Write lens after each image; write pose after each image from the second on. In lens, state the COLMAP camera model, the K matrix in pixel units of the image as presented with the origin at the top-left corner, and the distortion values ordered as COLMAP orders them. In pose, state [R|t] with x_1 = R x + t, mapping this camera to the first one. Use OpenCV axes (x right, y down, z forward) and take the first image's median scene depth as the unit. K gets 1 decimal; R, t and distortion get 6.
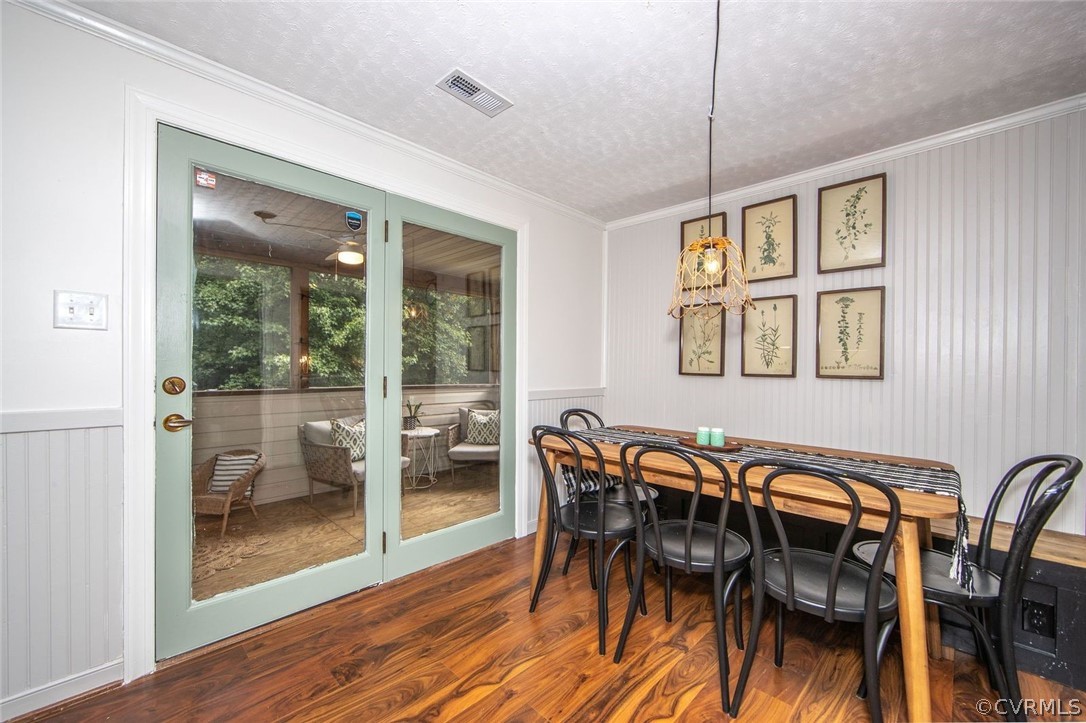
lens RADIAL K [[435.2, 0, 499.1], [0, 435.2, 366.4], [0, 0, 1]] dist [-0.013132, 0.000101]
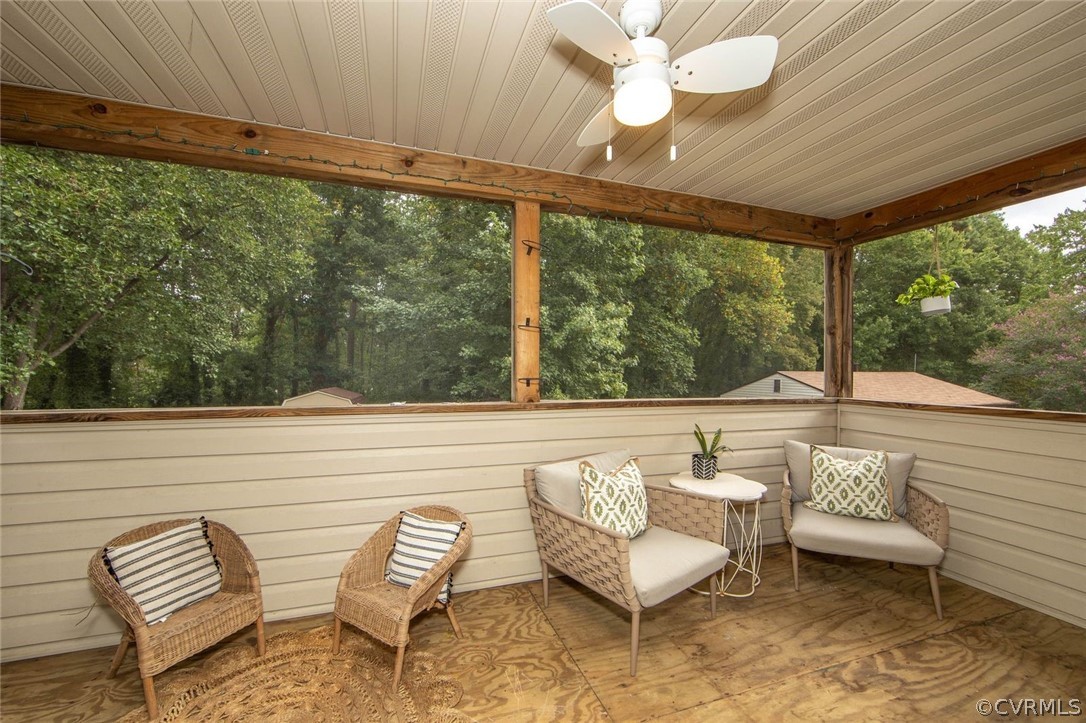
lens RADIAL K [[446.7, 0, 547.8], [0, 446.7, 364.7], [0, 0, 1]] dist [-0.011881, 0.000878]
pose [[0.933140, -0.004769, -0.359481, -0.250359], [0.001158, 0.999947, -0.010260, 0.004312], [0.359511, 0.009158, 0.933096, 0.517204]]
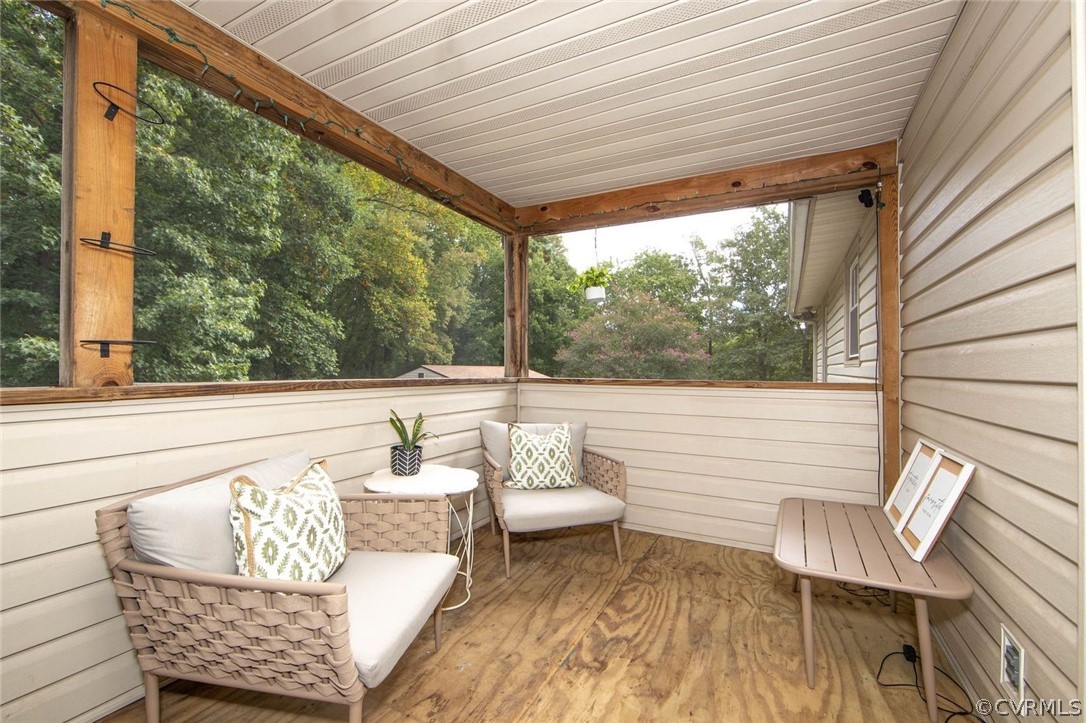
lens RADIAL K [[446.7, 0, 547.8], [0, 446.7, 364.7], [0, 0, 1]] dist [-0.011881, 0.000878]
pose [[0.921120, 0.007116, 0.389214, -0.339585], [-0.006135, 0.999974, -0.003763, 0.040788], [-0.389230, 0.001078, 0.921140, 0.684253]]
